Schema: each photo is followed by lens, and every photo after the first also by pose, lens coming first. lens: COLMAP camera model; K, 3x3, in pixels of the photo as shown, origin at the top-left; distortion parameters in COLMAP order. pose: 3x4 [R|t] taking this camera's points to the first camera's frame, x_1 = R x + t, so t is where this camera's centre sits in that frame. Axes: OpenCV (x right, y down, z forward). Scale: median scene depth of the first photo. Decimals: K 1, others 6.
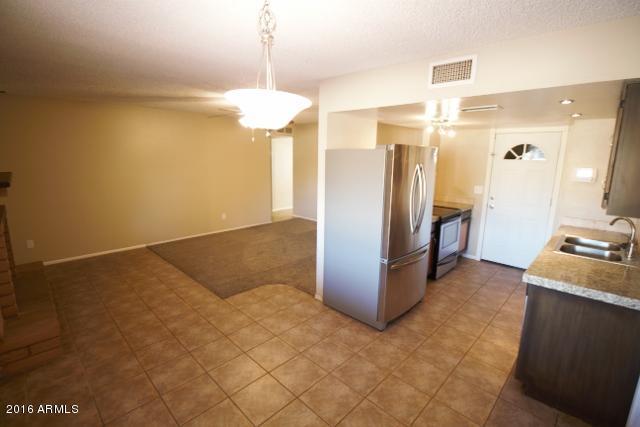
lens RADIAL K [[298.0, 0, 321.0], [0, 298.0, 209.9], [0, 0, 1]] dist [-0.001823, -0.013901]
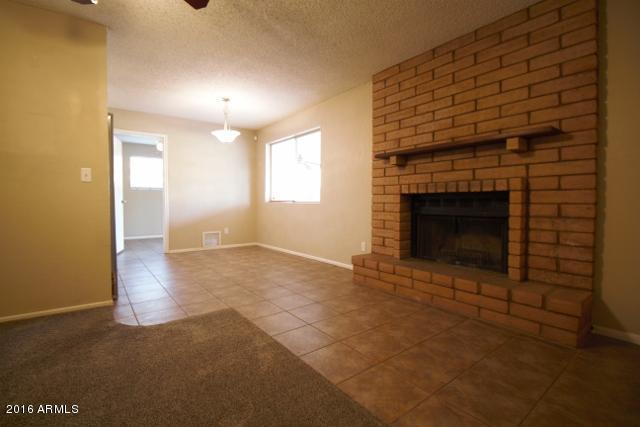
lens RADIAL K [[298.0, 0, 321.0], [0, 298.0, 209.9], [0, 0, 1]] dist [-0.001823, -0.013901]
pose [[-0.990470, -0.018923, 0.136419, -0.695863], [0.010072, 0.977911, 0.208777, -0.097586], [-0.137356, 0.208162, -0.968402, 1.762444]]
